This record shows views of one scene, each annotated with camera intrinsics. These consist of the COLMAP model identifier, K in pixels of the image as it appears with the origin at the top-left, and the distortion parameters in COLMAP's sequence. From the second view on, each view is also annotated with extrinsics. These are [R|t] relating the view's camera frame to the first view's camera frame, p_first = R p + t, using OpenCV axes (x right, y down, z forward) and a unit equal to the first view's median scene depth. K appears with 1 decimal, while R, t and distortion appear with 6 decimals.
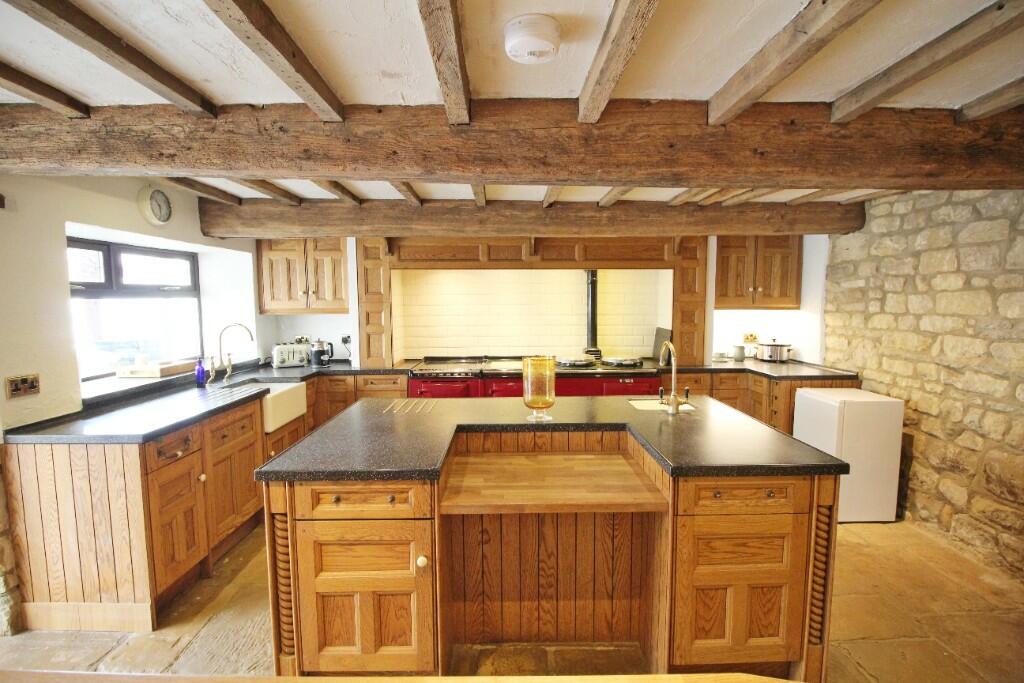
lens RADIAL K [[475.8, 0, 512.0], [0, 475.8, 341.5], [0, 0, 1]] dist [0.000042, -0.011458]
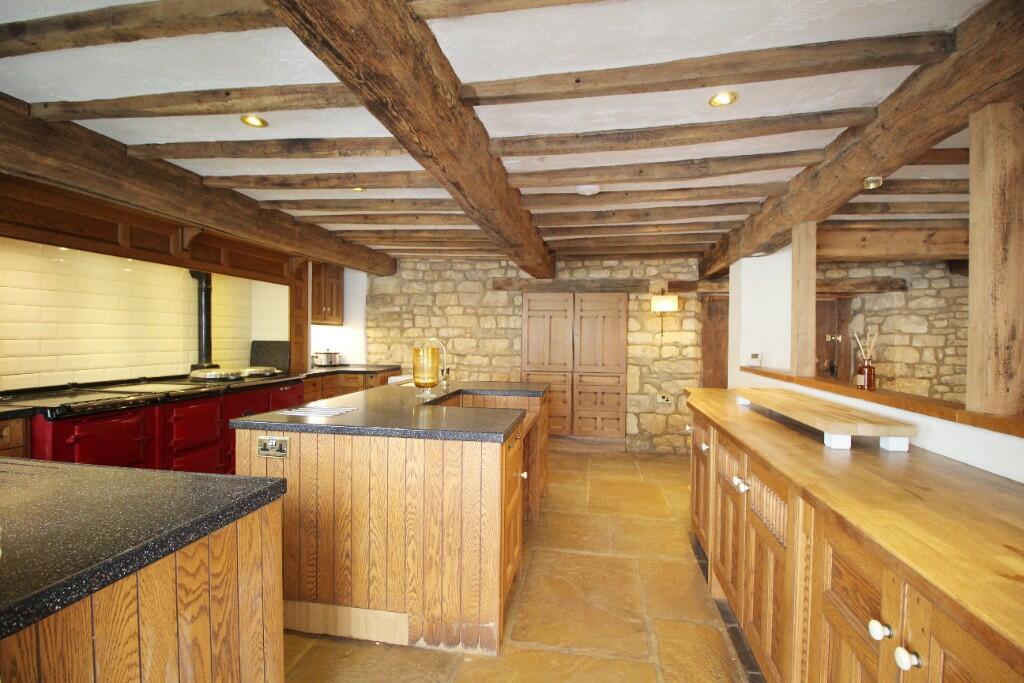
lens RADIAL K [[475.8, 0, 512.0], [0, 475.8, 341.5], [0, 0, 1]] dist [0.000042, -0.011458]
pose [[0.183008, -0.004208, 0.983102, -0.809540], [0.073021, 0.997287, -0.009325, 0.030464], [-0.980396, 0.073494, 0.182819, 0.367844]]
